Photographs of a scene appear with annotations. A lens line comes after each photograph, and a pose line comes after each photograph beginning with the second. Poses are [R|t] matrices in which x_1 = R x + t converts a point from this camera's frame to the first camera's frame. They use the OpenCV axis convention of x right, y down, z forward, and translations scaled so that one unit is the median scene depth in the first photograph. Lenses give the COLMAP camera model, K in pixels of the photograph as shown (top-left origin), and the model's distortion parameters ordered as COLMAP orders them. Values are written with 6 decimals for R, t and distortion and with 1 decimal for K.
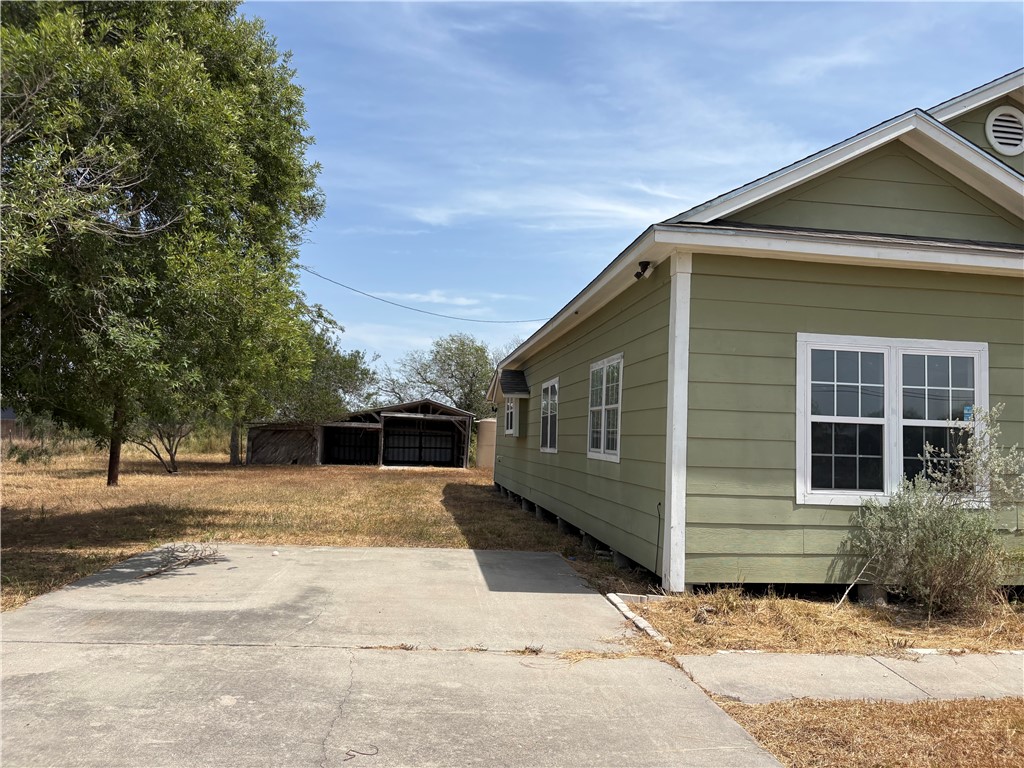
lens RADIAL K [[783.5, 0, 527.5], [0, 783.5, 393.3], [0, 0, 1]] dist [0.058594, -0.061490]
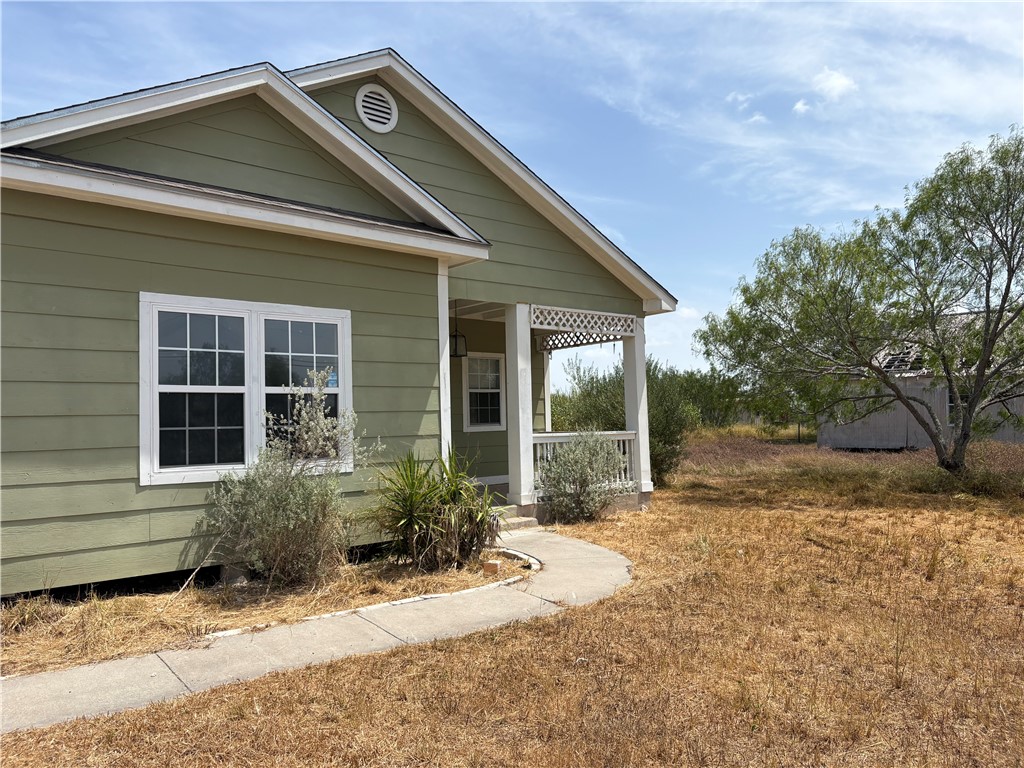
lens RADIAL K [[783.0, 0, 512.0], [0, 783.0, 384.0], [0, 0, 1]] dist [0.038703, -0.035974]
pose [[0.842611, -0.024015, 0.537988, 0.217767], [0.015712, 0.999676, 0.020016, 0.015078], [-0.538294, -0.008413, 0.842715, 0.034876]]
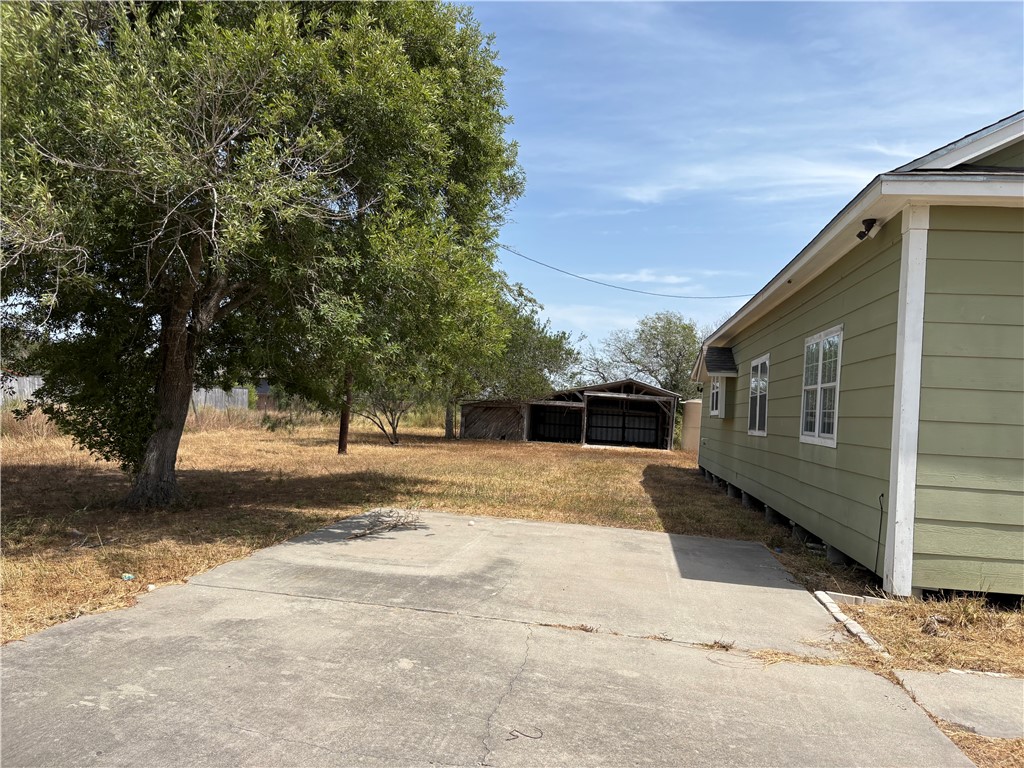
lens RADIAL K [[785.7, 0, 509.6], [0, 785.7, 393.9], [0, 0, 1]] dist [0.036492, -0.033518]
pose [[0.959462, 0.012863, -0.281545, 0.015777], [-0.005805, 0.999648, 0.025889, 0.007144], [0.281779, -0.023205, 0.959199, 0.037203]]
